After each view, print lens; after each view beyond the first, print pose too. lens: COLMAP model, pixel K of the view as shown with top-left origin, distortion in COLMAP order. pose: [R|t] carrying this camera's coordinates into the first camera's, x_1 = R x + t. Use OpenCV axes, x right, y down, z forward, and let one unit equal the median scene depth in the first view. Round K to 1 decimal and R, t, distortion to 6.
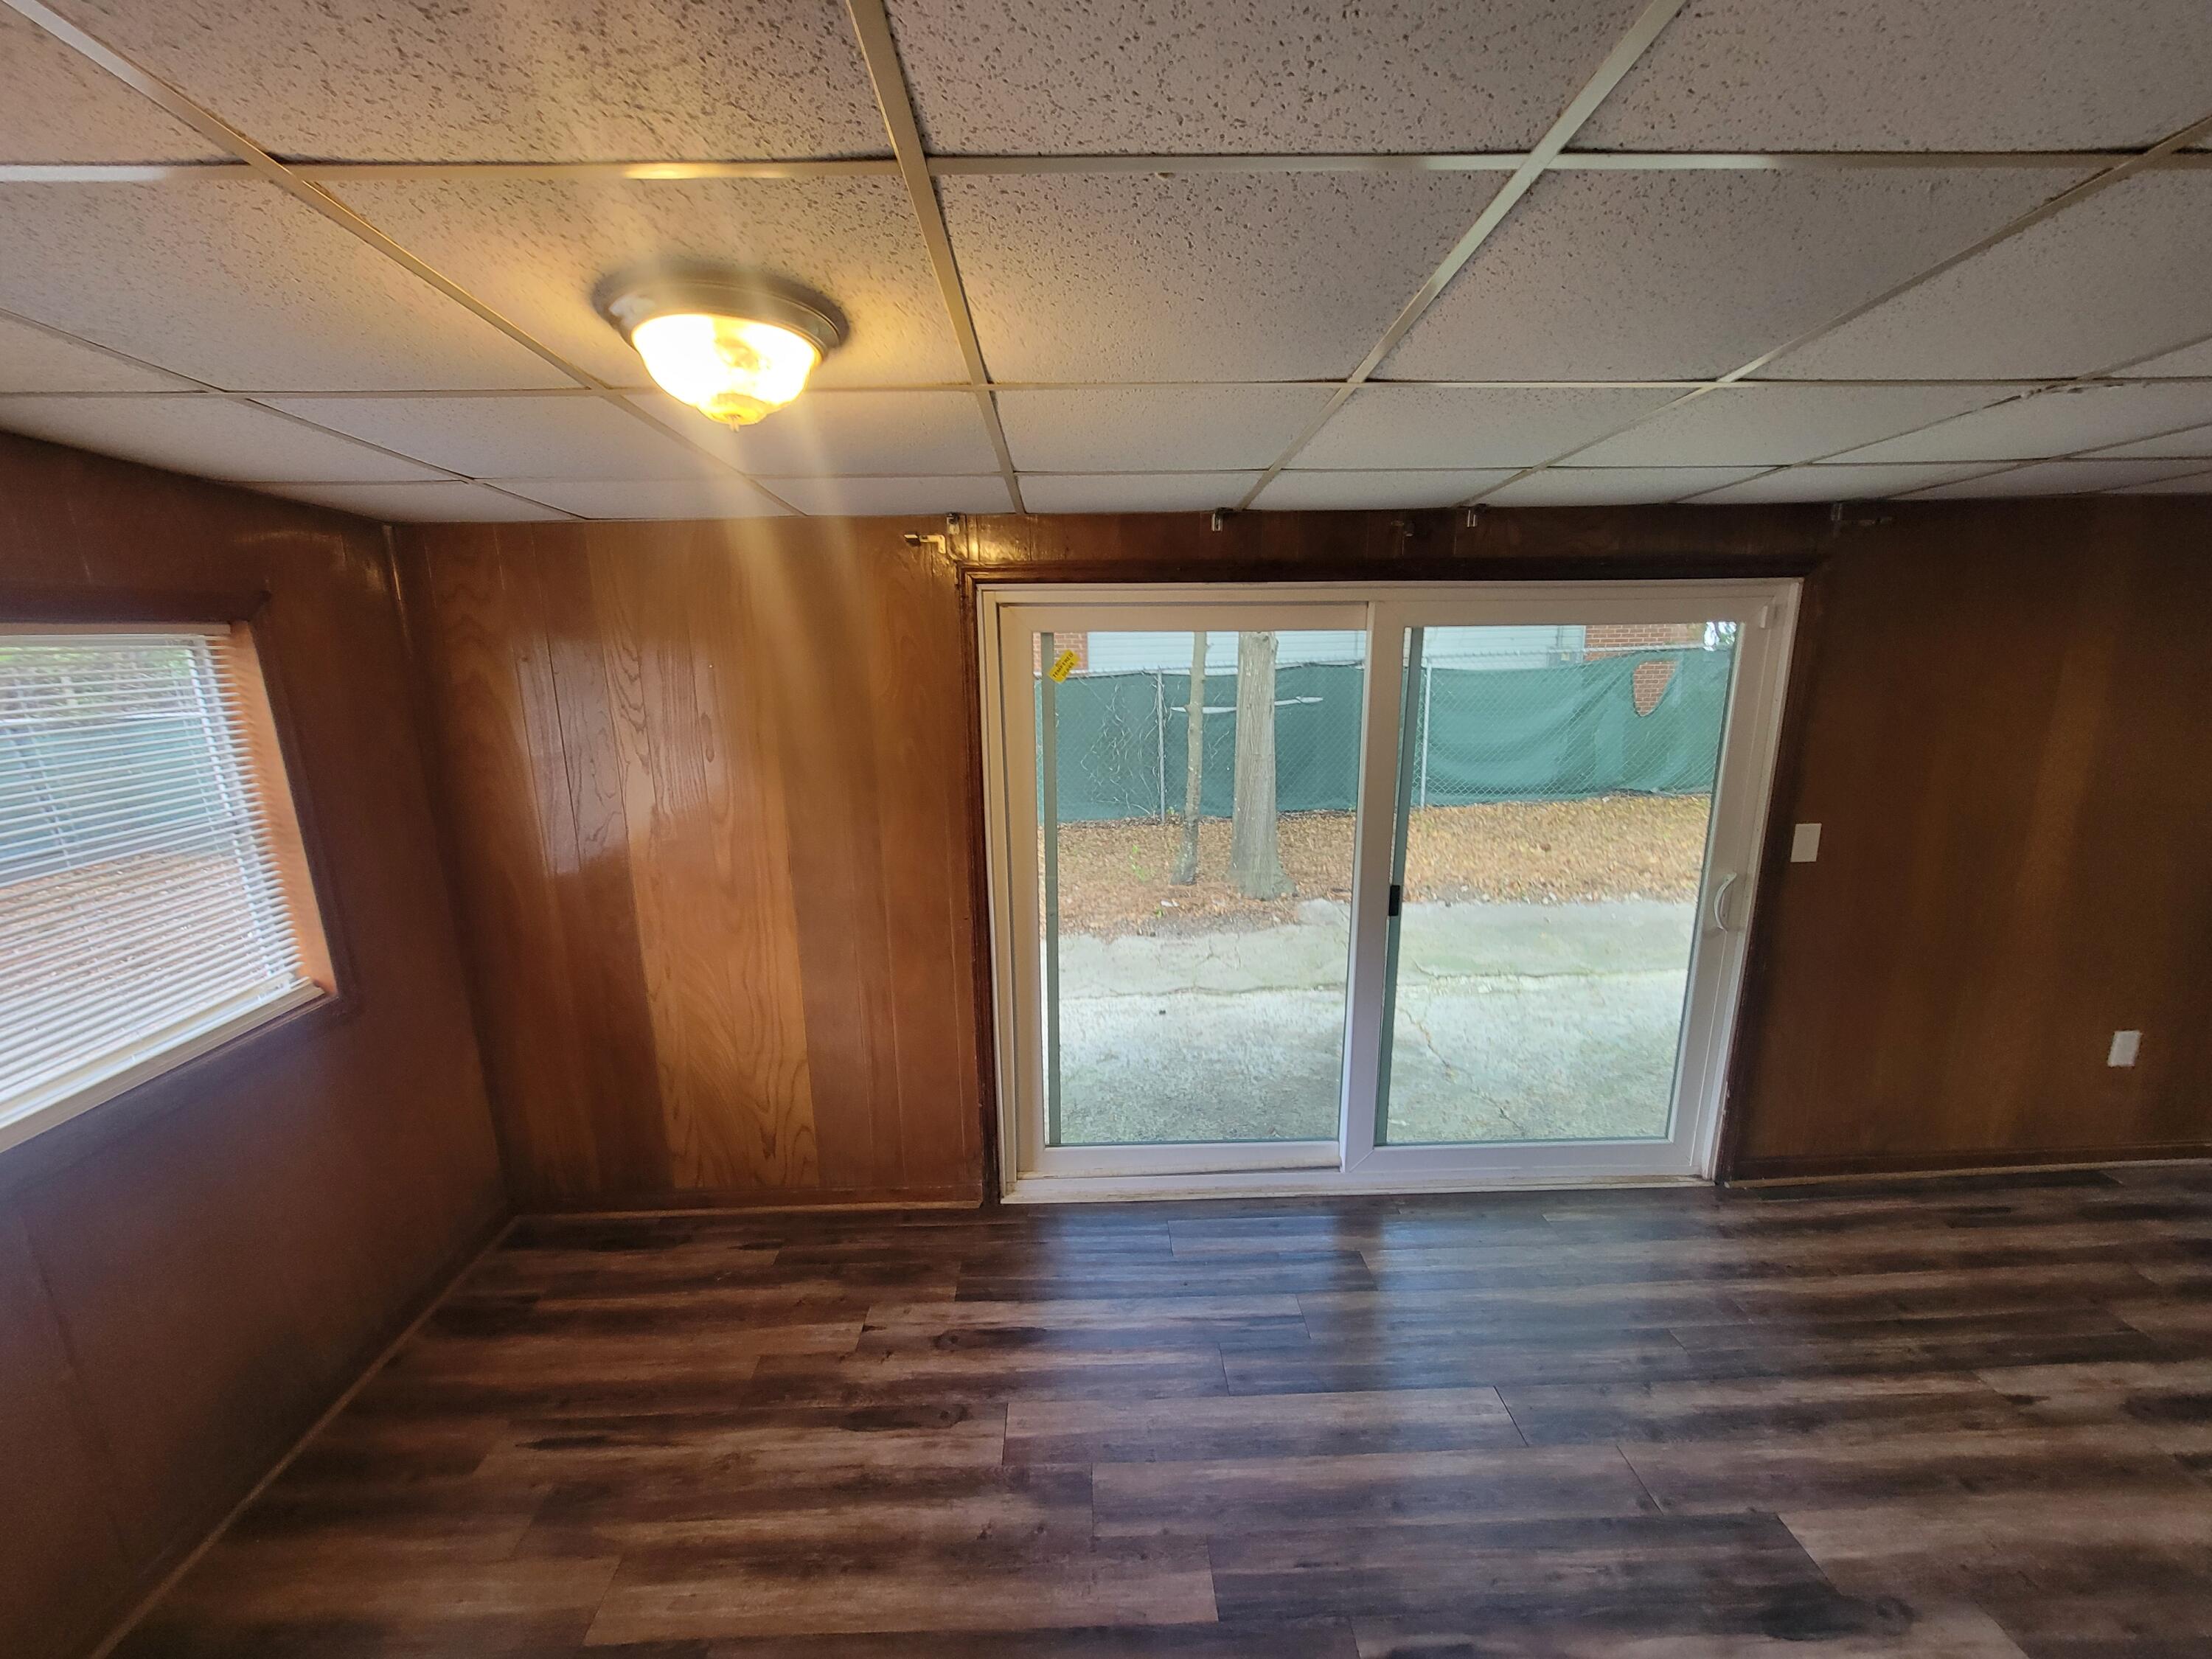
lens RADIAL K [[900.7, 0, 1104.3], [0, 900.7, 845.0], [0, 0, 1]] dist [-0.000545, 0.000225]
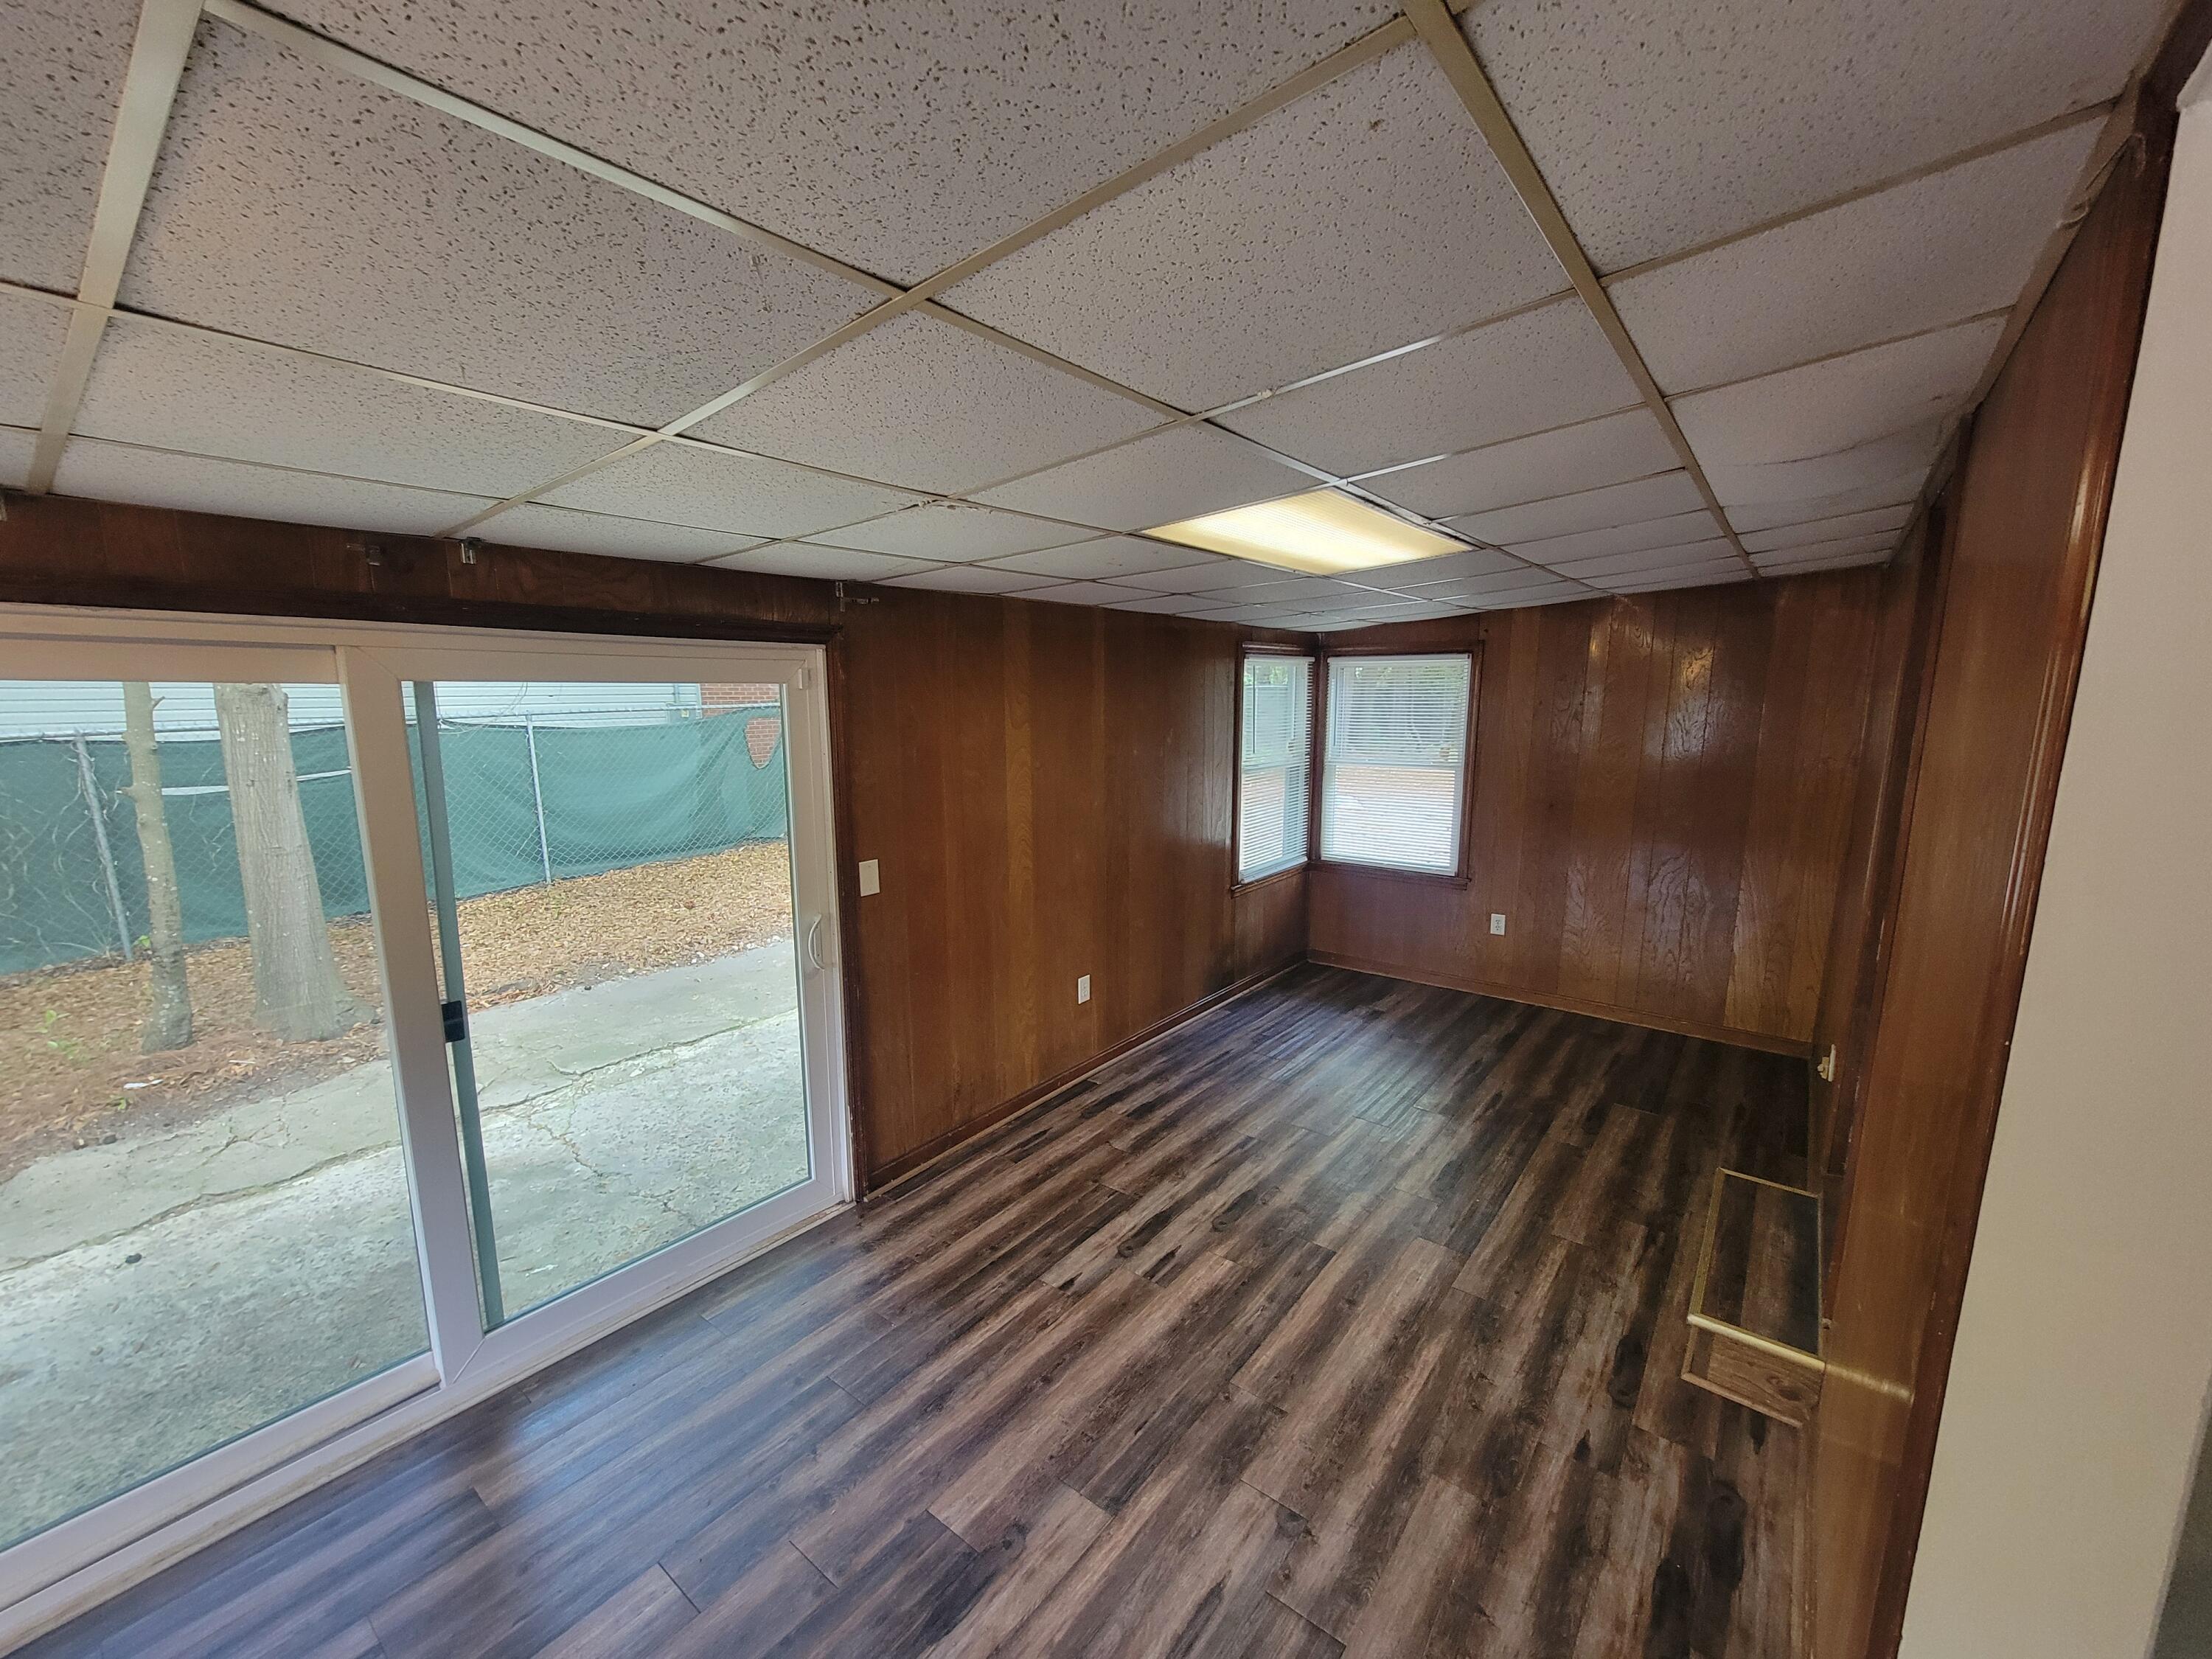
lens RADIAL K [[900.7, 0, 1104.3], [0, 900.7, 845.0], [0, 0, 1]] dist [-0.000545, 0.000225]
pose [[0.635999, -0.115263, 0.763033, 0.113500], [0.161158, 0.986818, 0.014741, -0.012853], [-0.754674, 0.113594, 0.646191, 0.044746]]
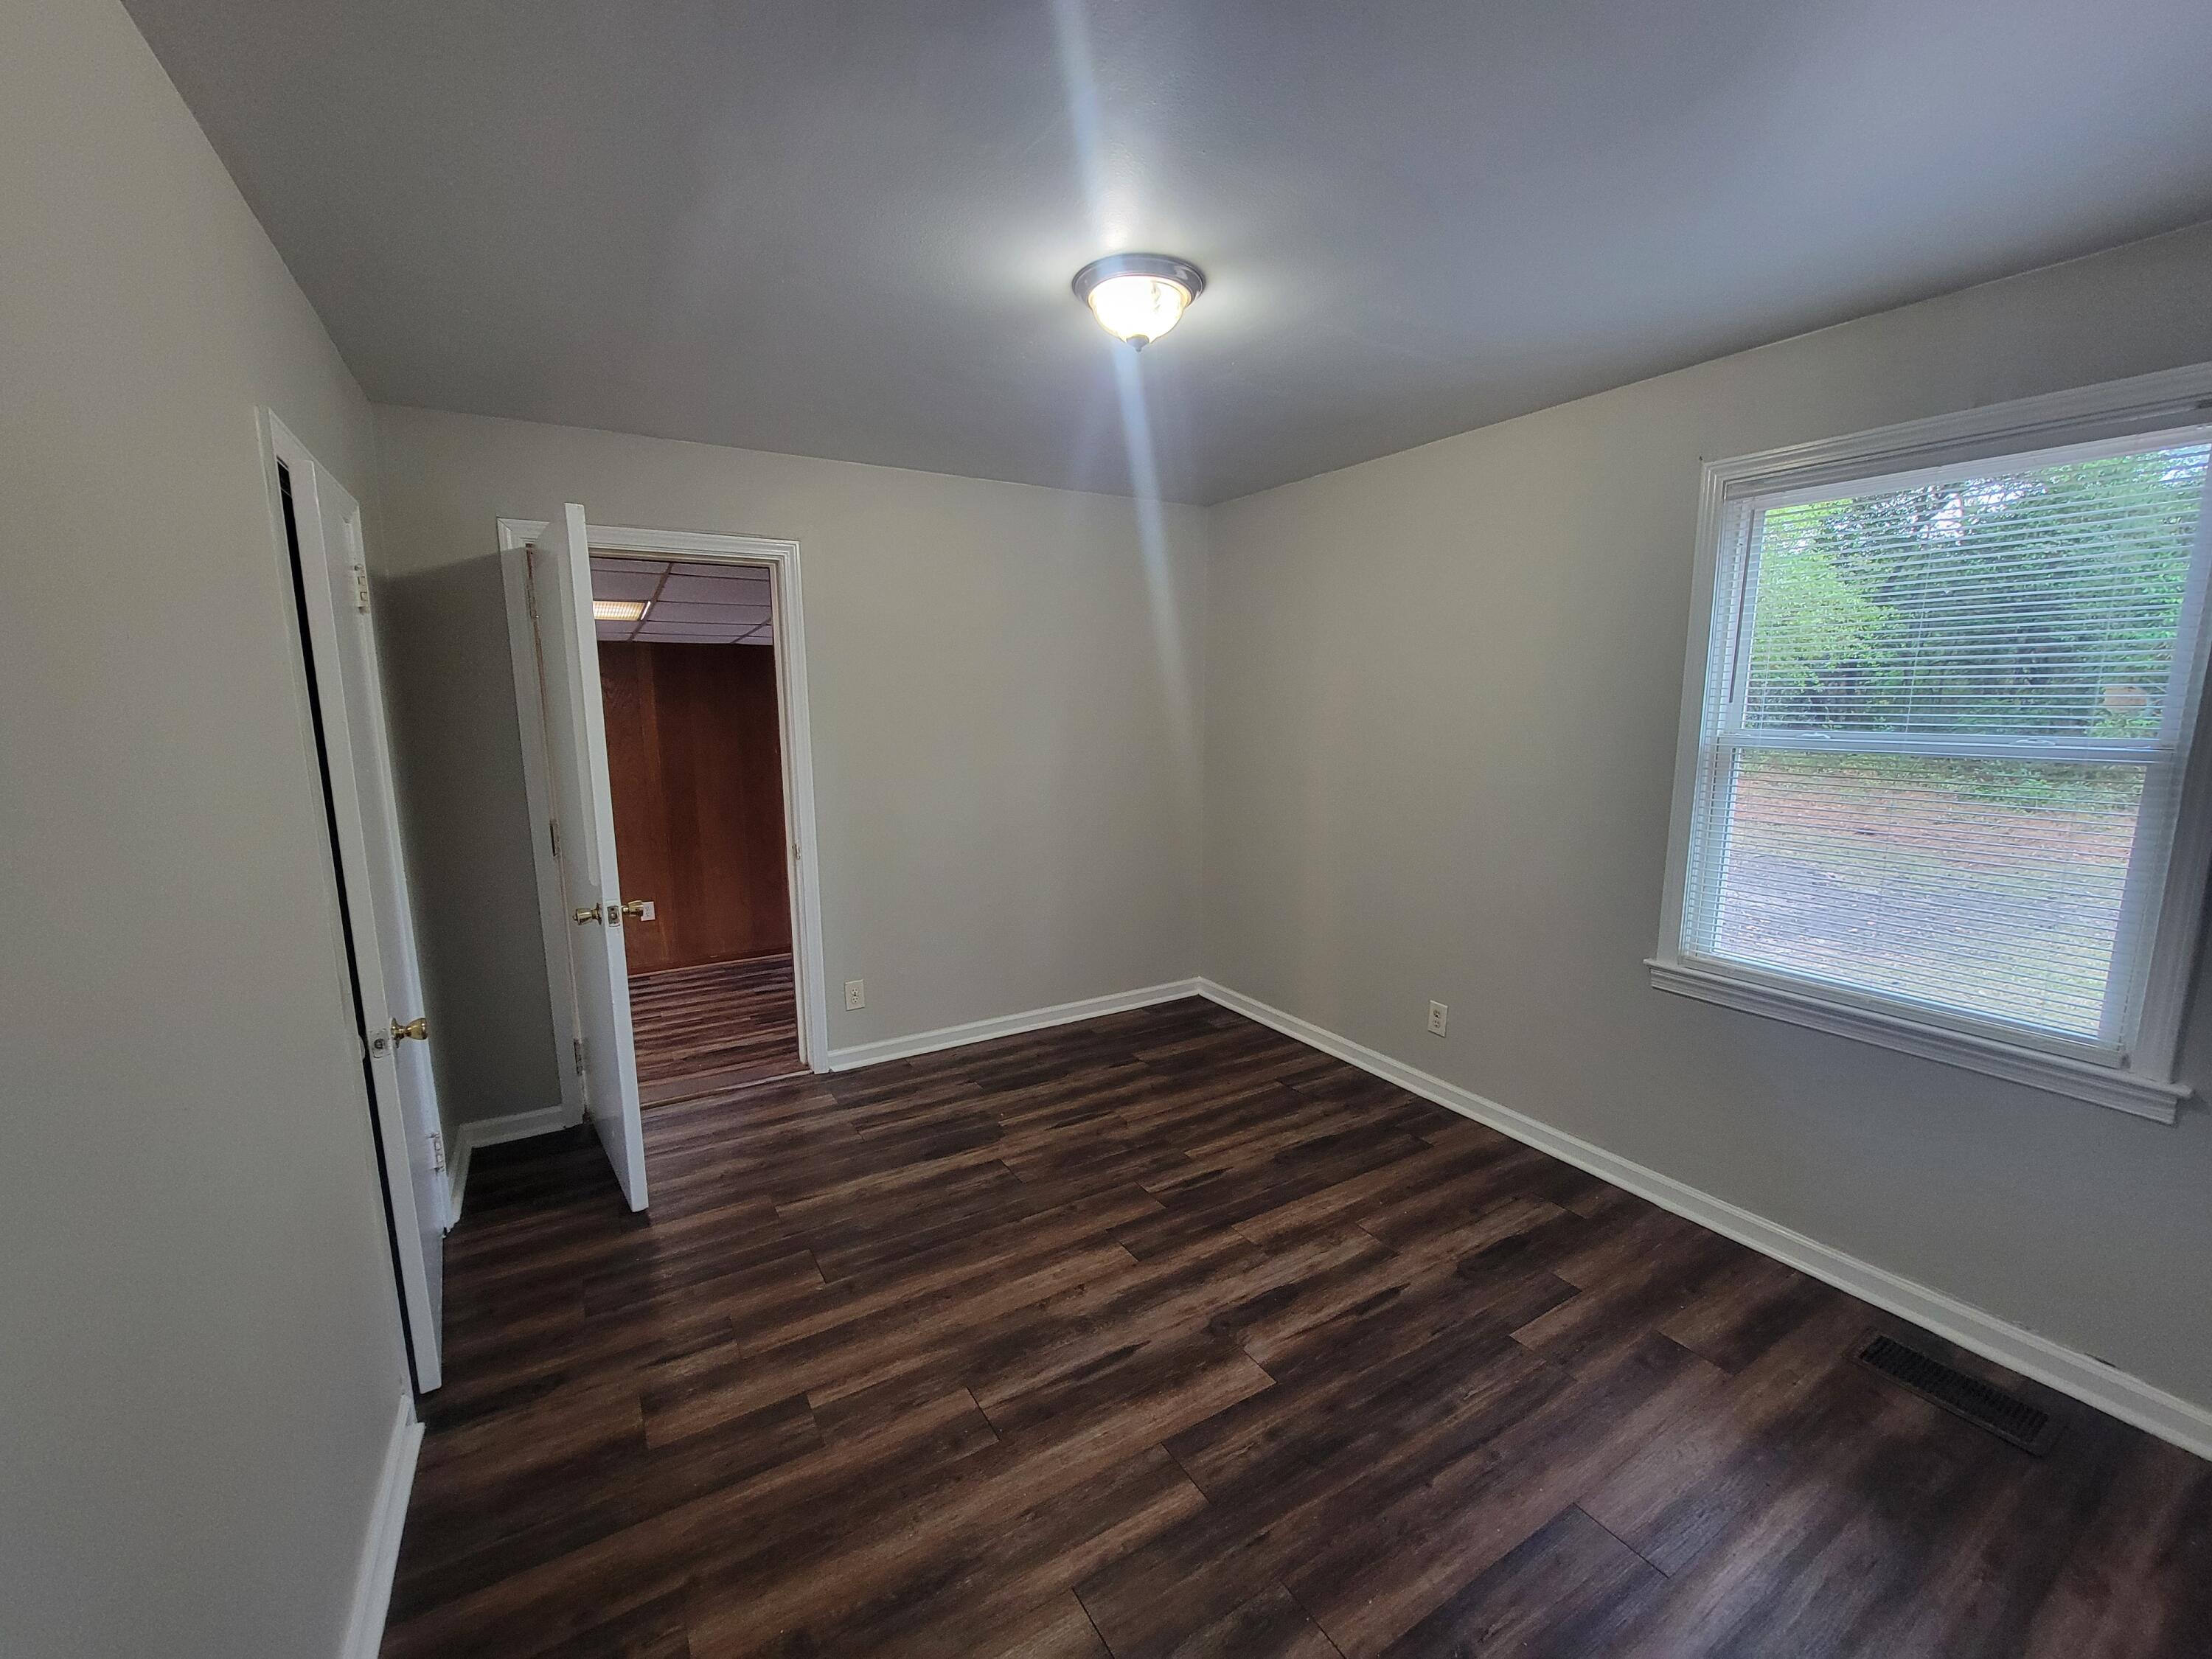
lens RADIAL K [[907.0, 0, 1122.1], [0, 907.0, 847.9], [0, 0, 1]] dist [0.000137, 0.000347]
pose [[0.866006, -0.071141, 0.494948, 1.146714], [0.100427, 0.994404, -0.032787, 0.279005], [-0.489845, 0.078100, 0.868304, -1.371498]]
